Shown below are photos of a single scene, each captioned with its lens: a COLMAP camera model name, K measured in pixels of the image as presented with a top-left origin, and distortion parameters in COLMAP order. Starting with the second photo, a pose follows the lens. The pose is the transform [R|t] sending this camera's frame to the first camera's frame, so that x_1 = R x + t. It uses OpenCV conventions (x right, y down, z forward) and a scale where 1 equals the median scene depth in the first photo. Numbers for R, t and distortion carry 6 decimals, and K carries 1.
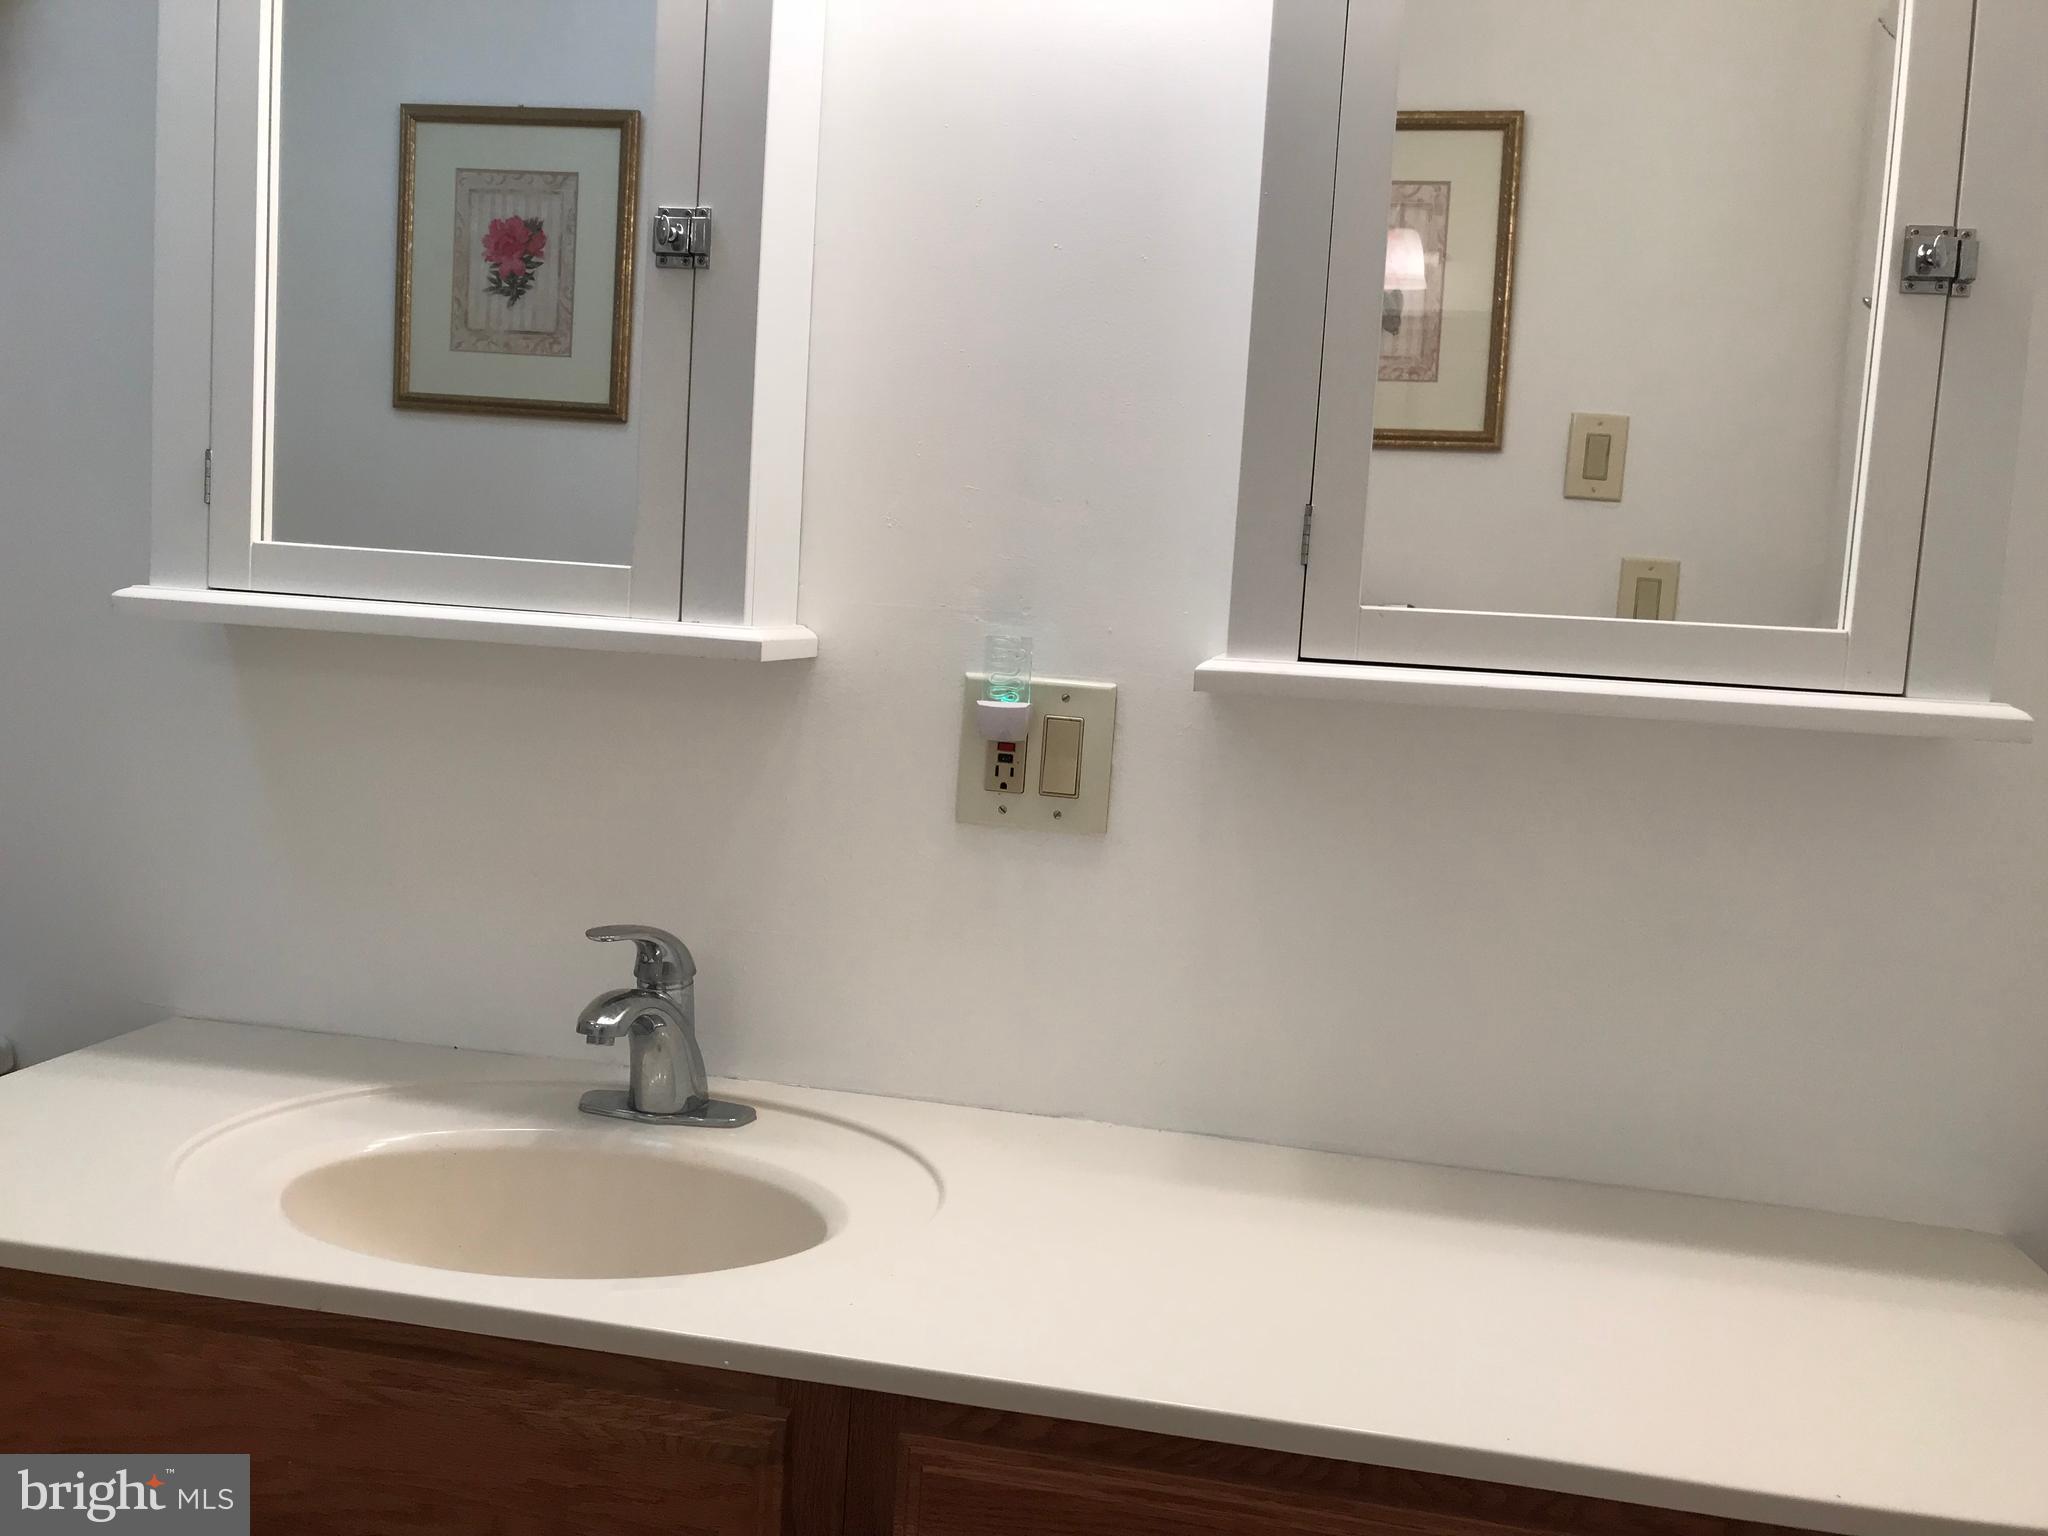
lens RADIAL K [[1671.1, 0, 1013.9], [0, 1671.1, 754.5], [0, 0, 1]] dist [0.047272, -0.068860]
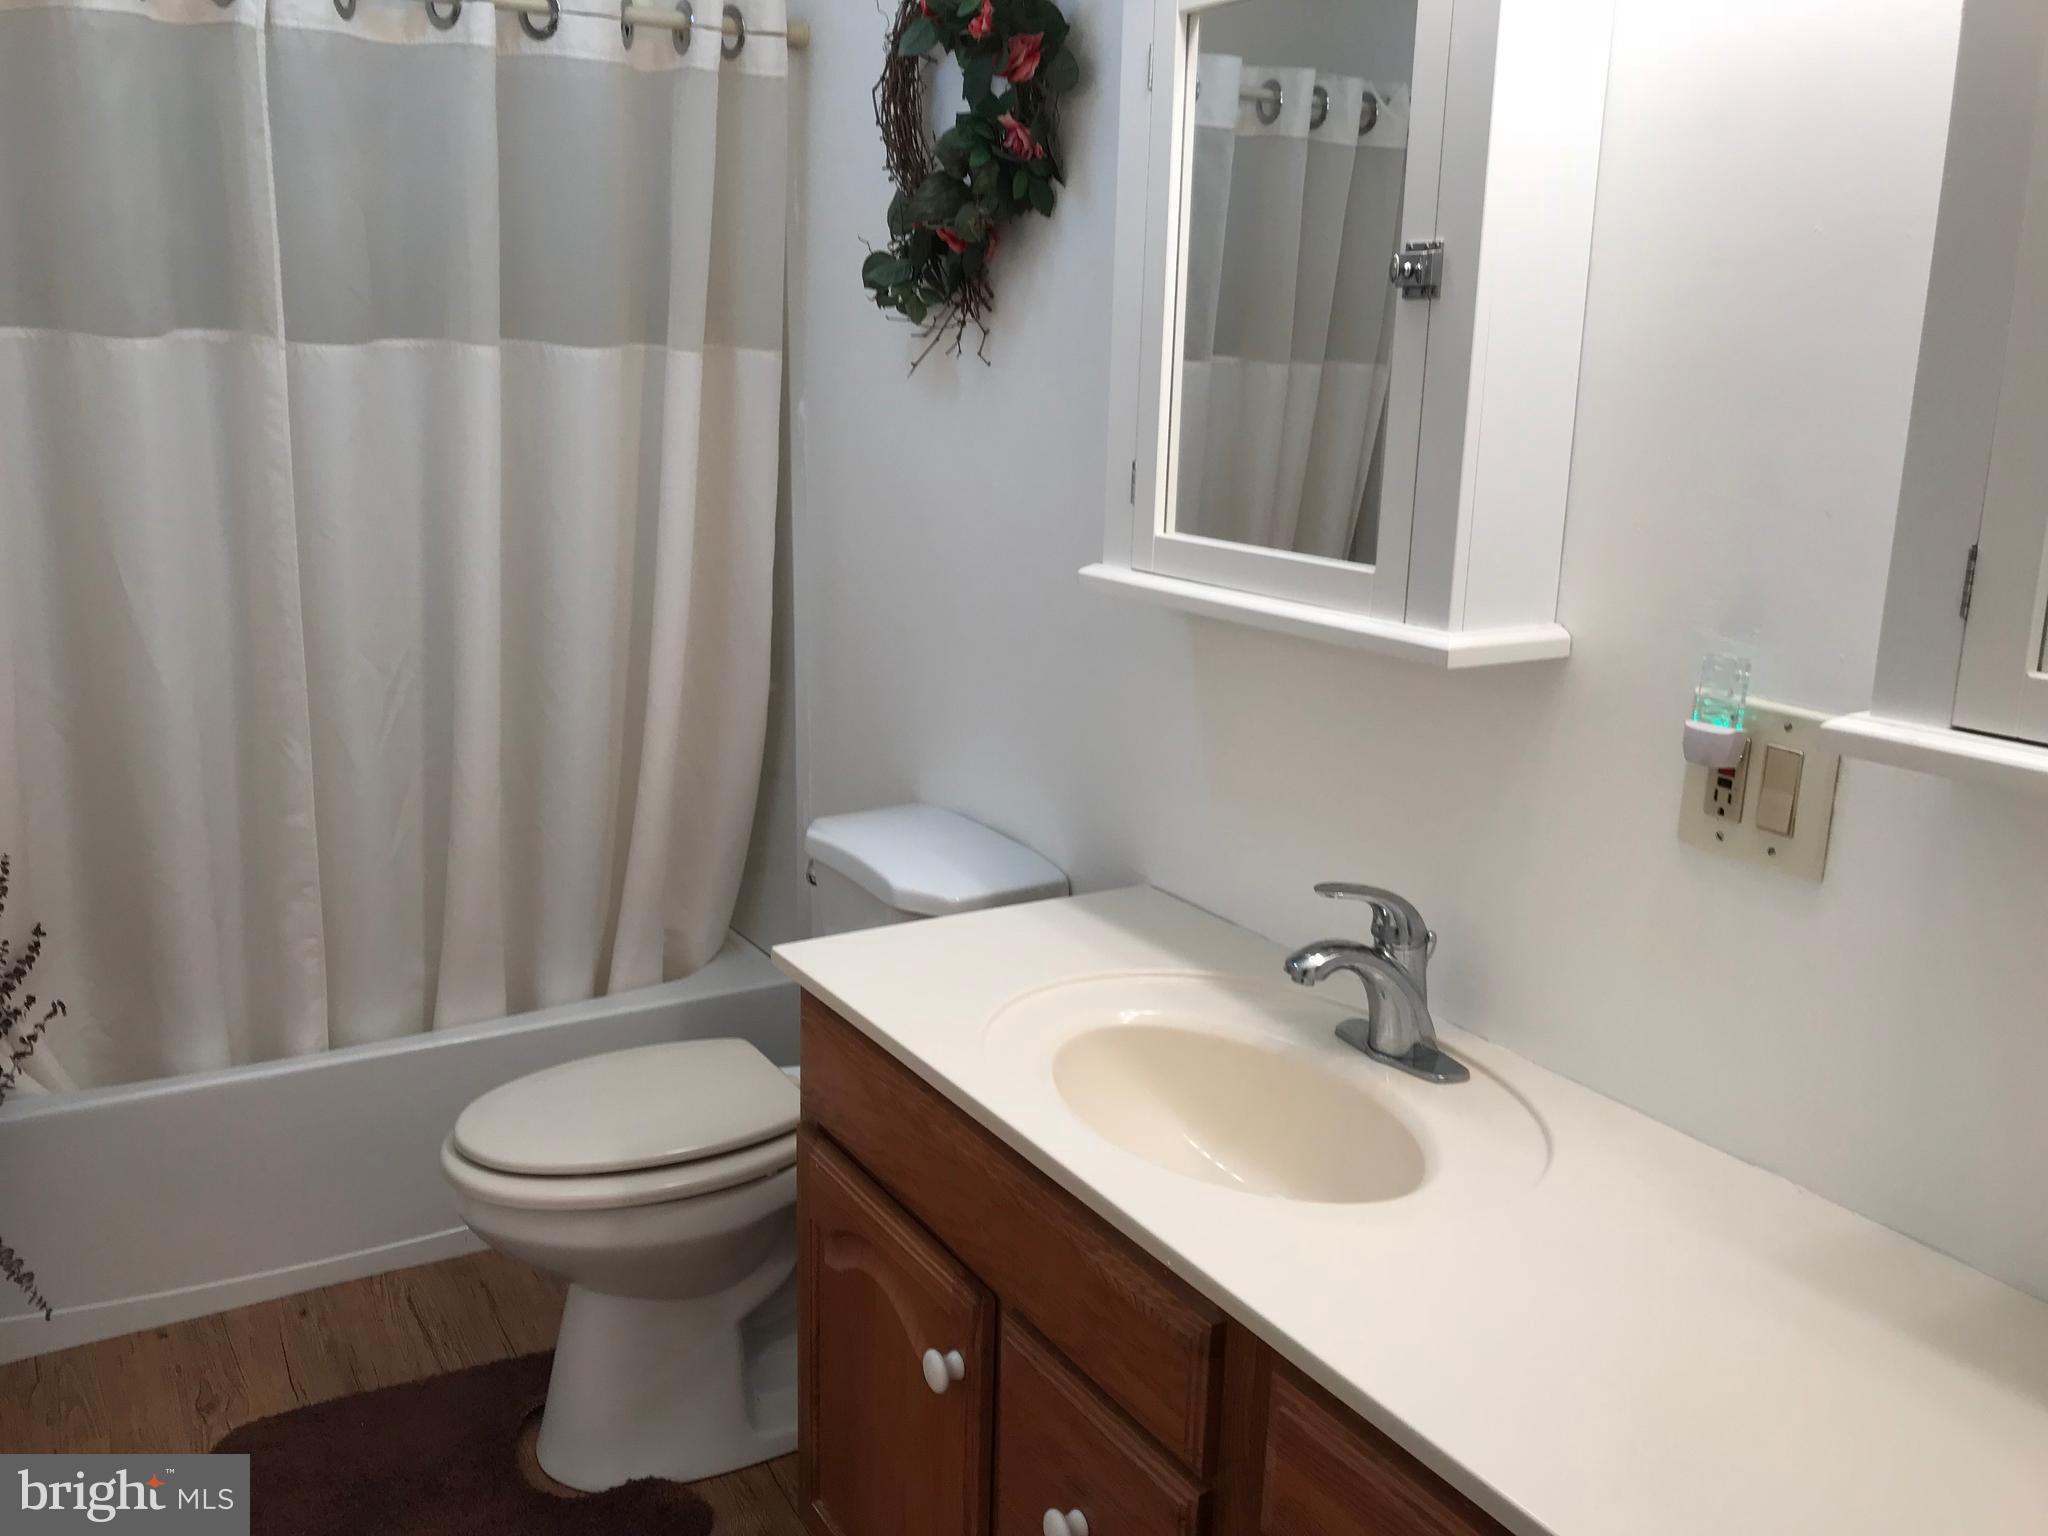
lens RADIAL K [[1671.1, 0, 1005.0], [0, 1671.1, 764.4], [0, 0, 1]] dist [0.047272, -0.068860]
pose [[0.671452, 0.126144, -0.730233, 0.418523], [-0.053766, 0.991101, 0.121769, -0.102980], [0.739095, -0.042500, 0.672259, 0.061261]]
